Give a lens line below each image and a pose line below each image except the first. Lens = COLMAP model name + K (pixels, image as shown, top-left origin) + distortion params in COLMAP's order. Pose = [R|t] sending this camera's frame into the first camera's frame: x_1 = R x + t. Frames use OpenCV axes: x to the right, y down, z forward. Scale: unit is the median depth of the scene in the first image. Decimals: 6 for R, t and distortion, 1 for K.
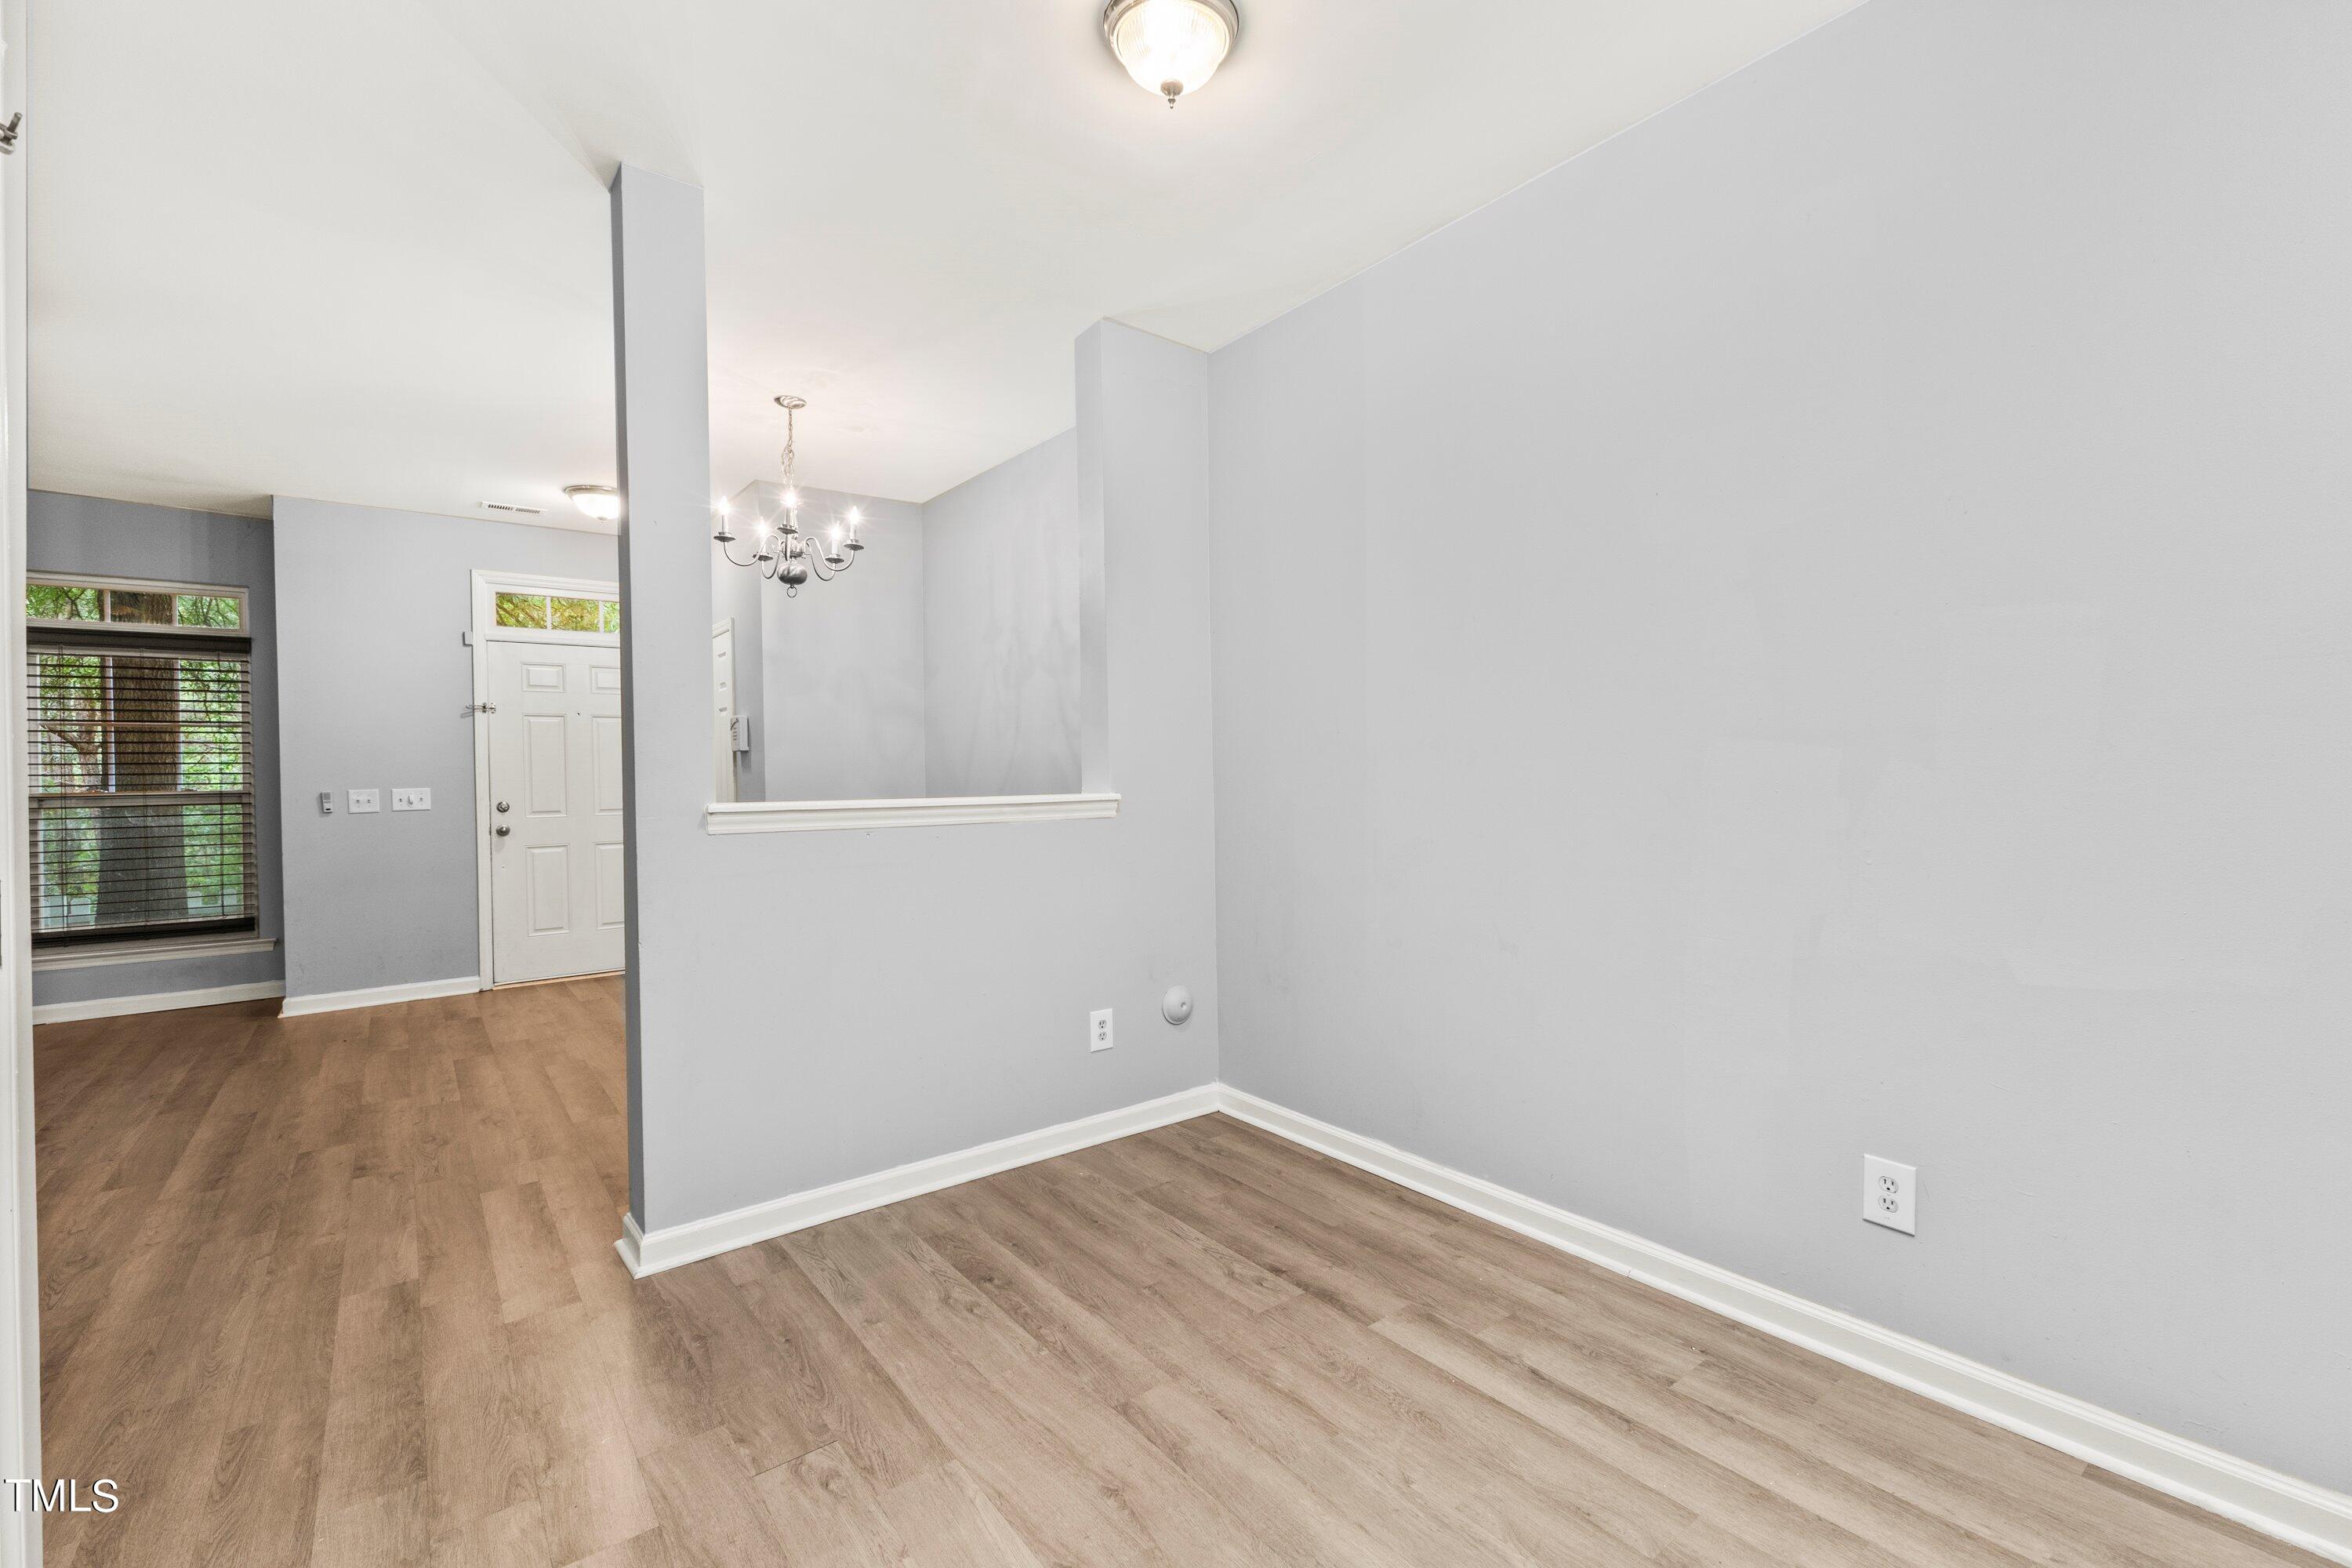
lens RADIAL K [[1008.2, 0, 1203.2], [0, 1008.2, 779.7], [0, 0, 1]] dist [0.008898, -0.002016]
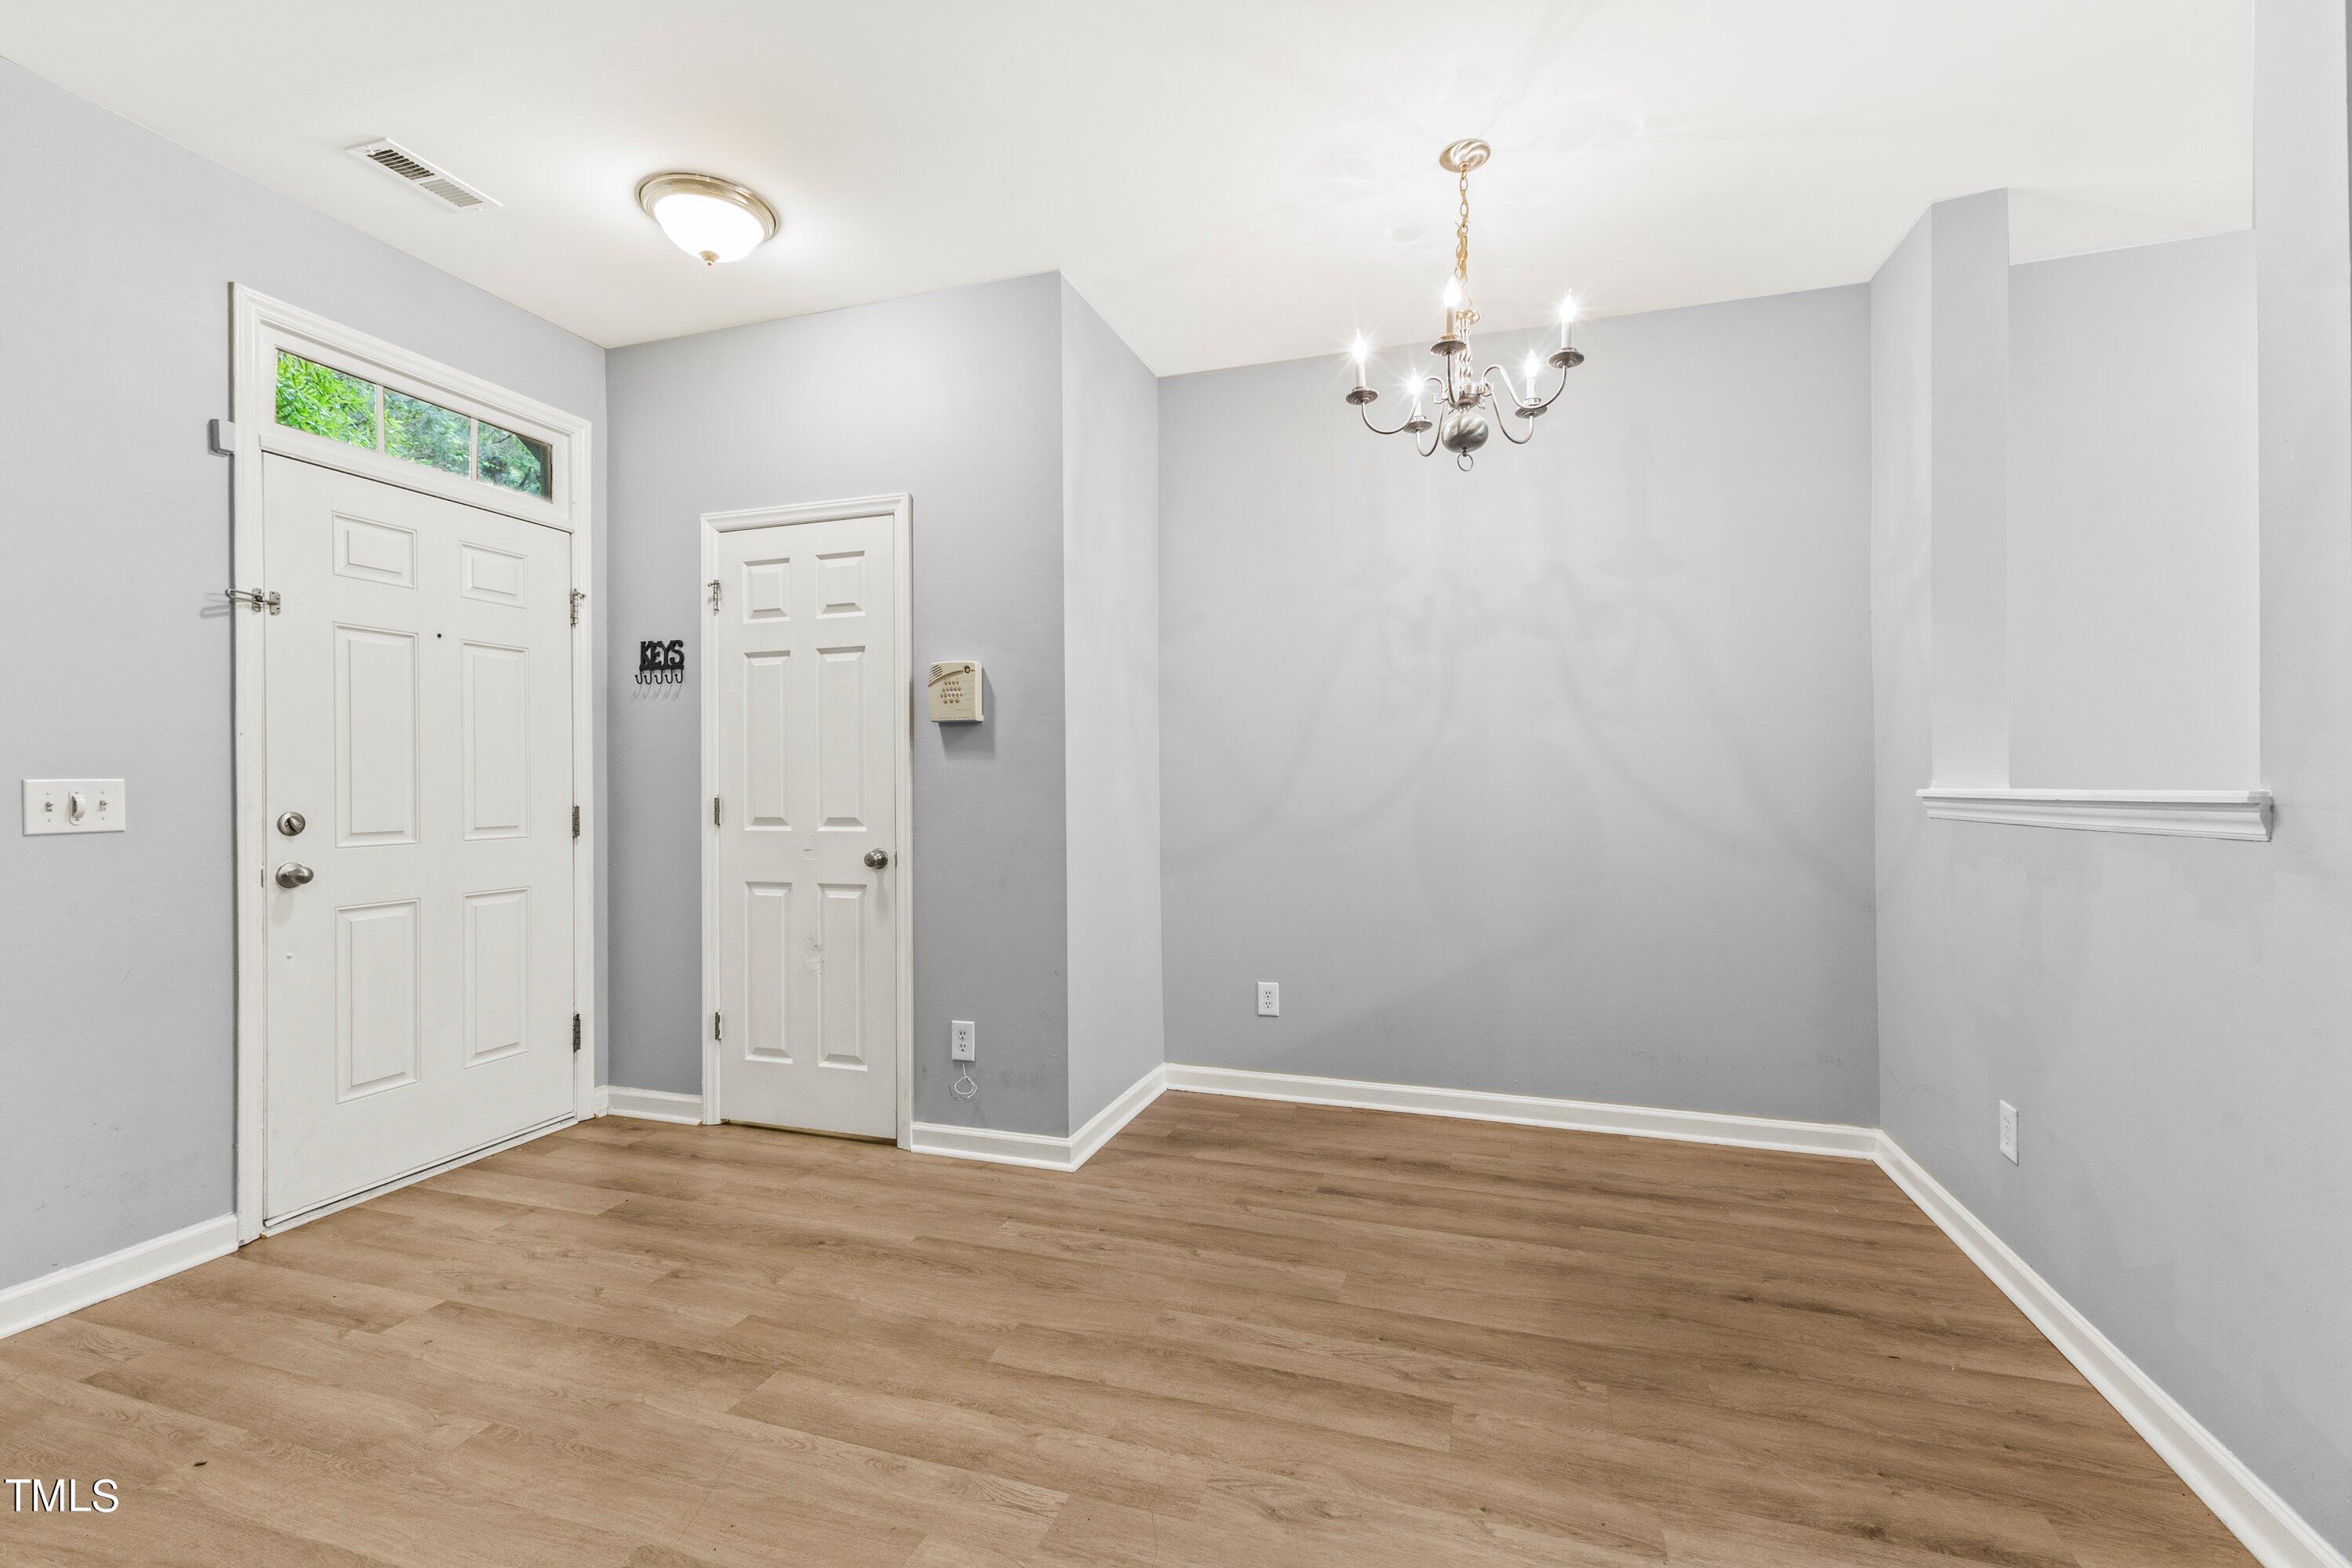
lens RADIAL K [[1008.2, 0, 1185.2], [0, 1008.2, 782.8], [0, 0, 1]] dist [0.008898, -0.002016]
pose [[0.832091, 0.015745, 0.554415, -0.673647], [-0.004240, 0.999748, -0.022028, 0.018580], [-0.554622, 0.015978, 0.831949, 0.443485]]
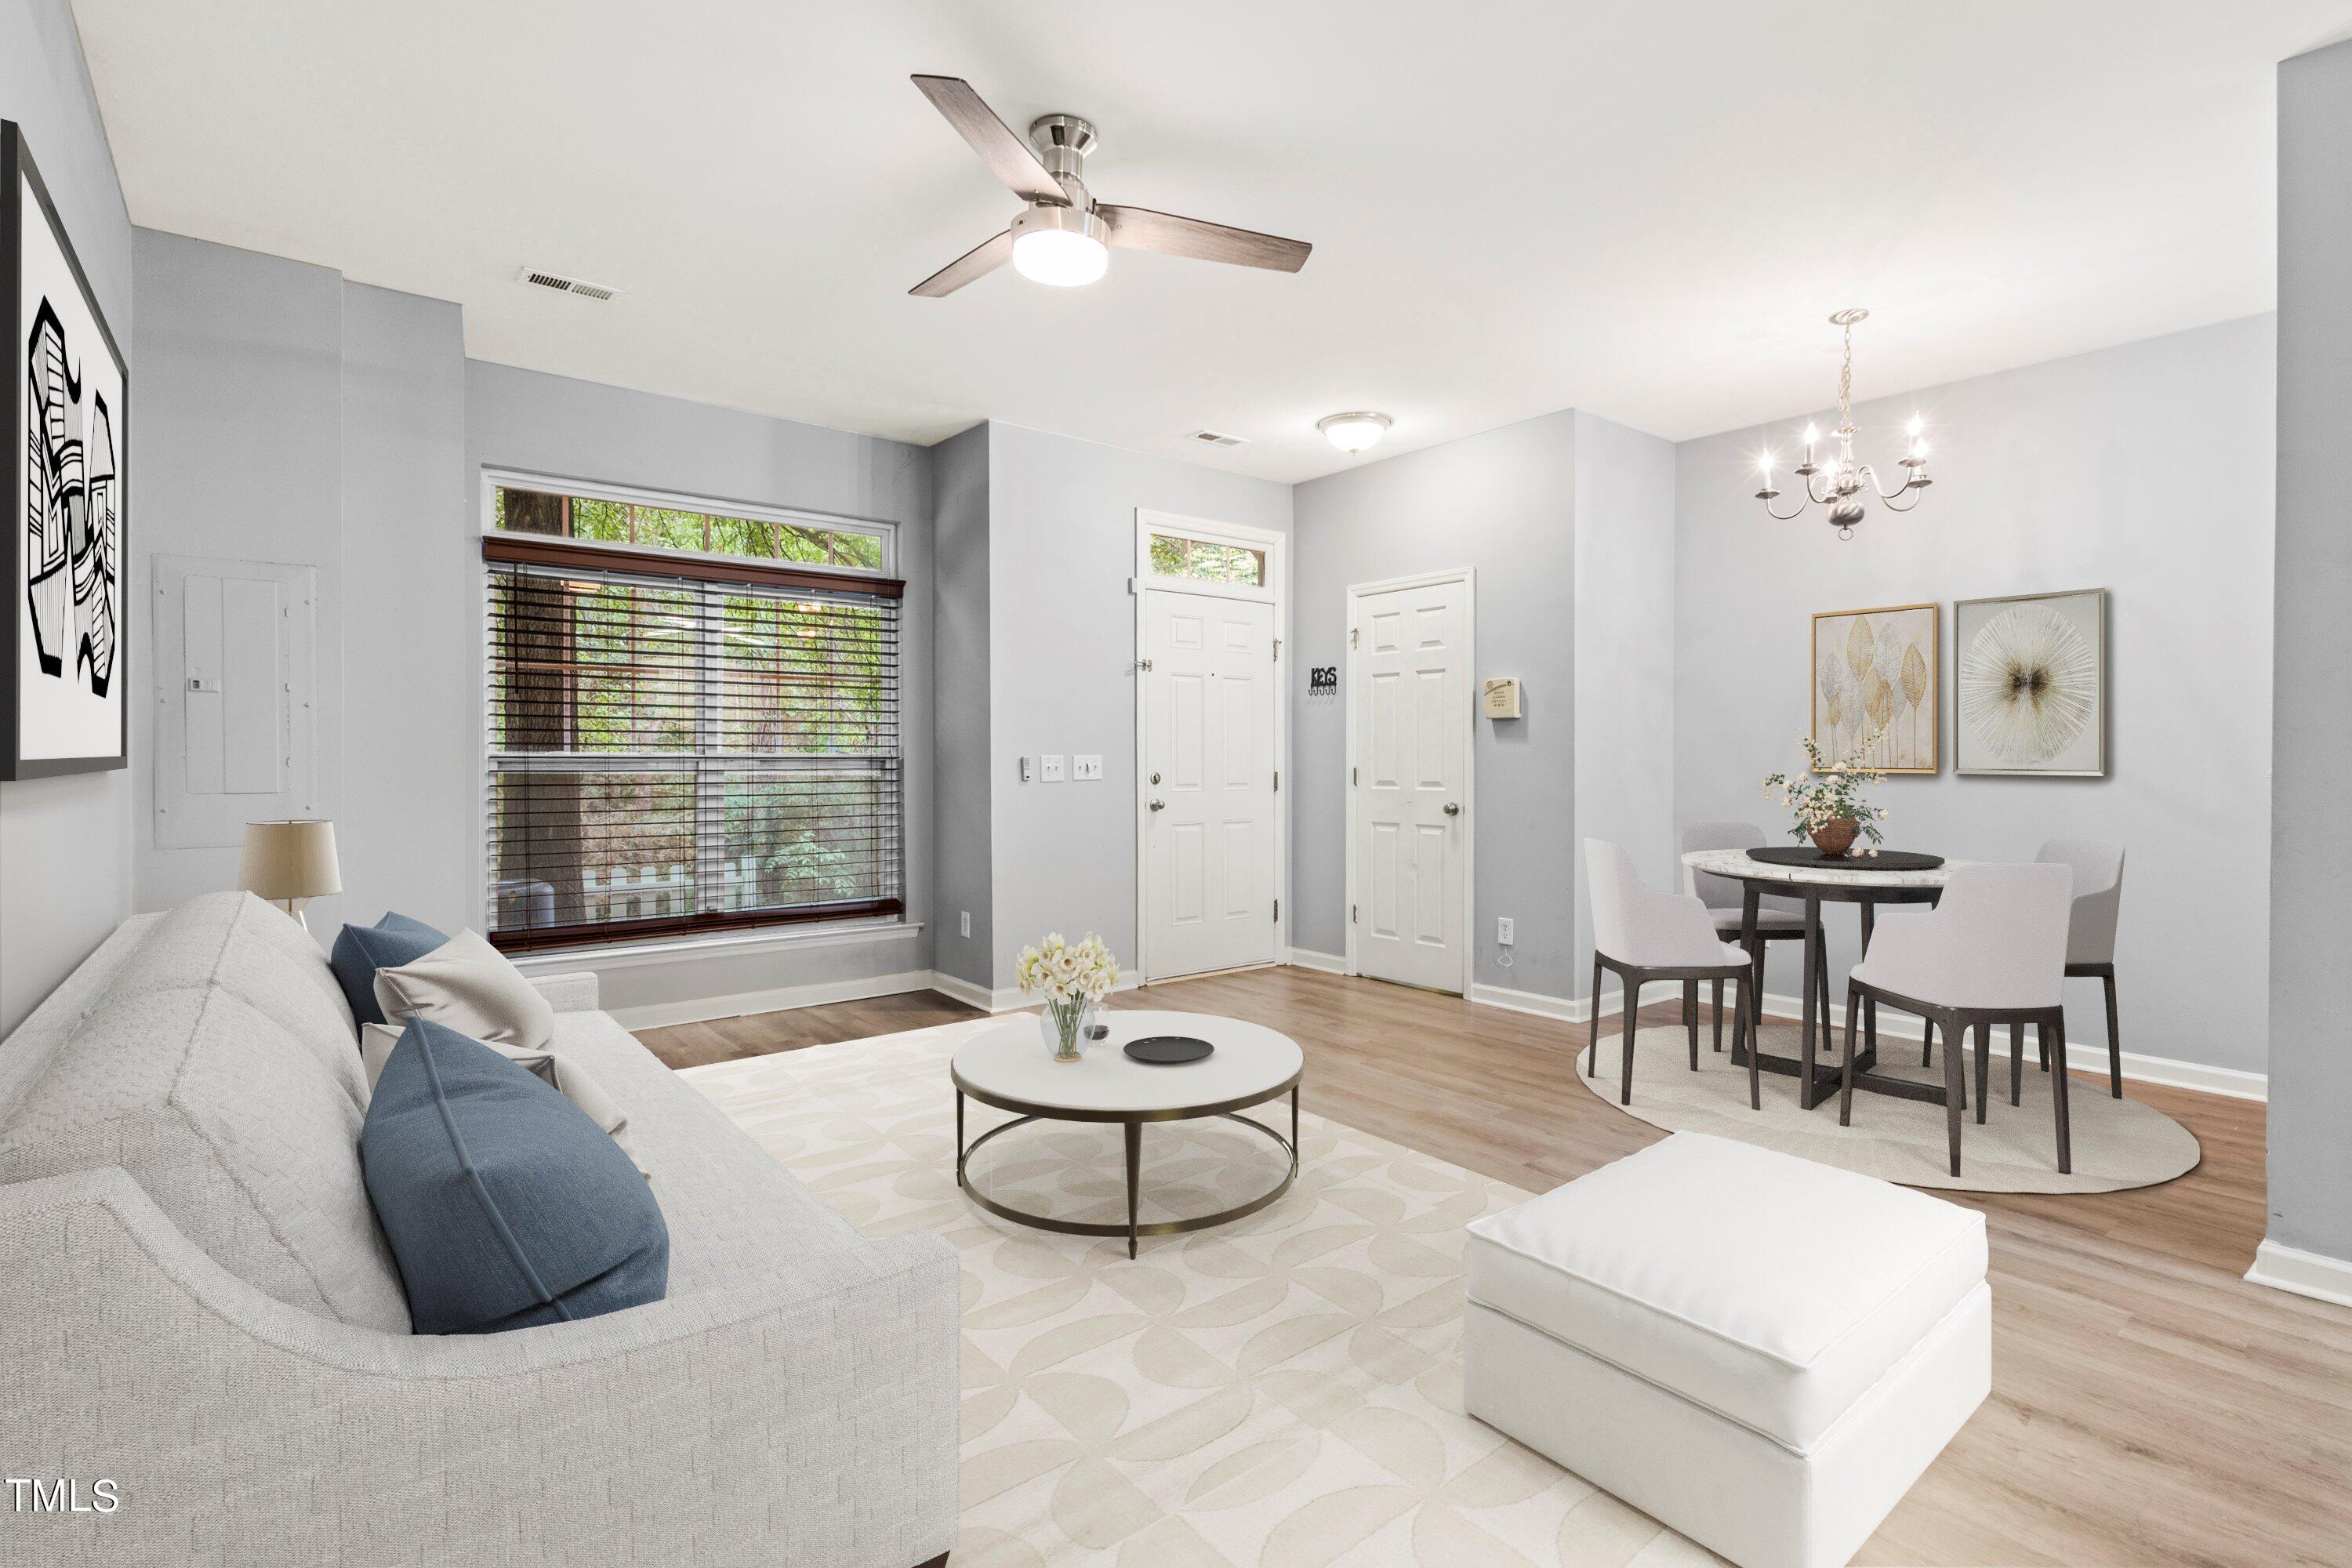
lens RADIAL K [[1134.6, 0, 1174.0], [0, 1134.6, 768.0], [0, 0, 1]] dist [0.002443, 0.000838]
pose [[0.999794, 0.020165, -0.002250, -0.742585], [-0.020175, 0.999787, -0.004405, 0.024090], [0.002160, 0.004449, 0.999988, 0.016108]]
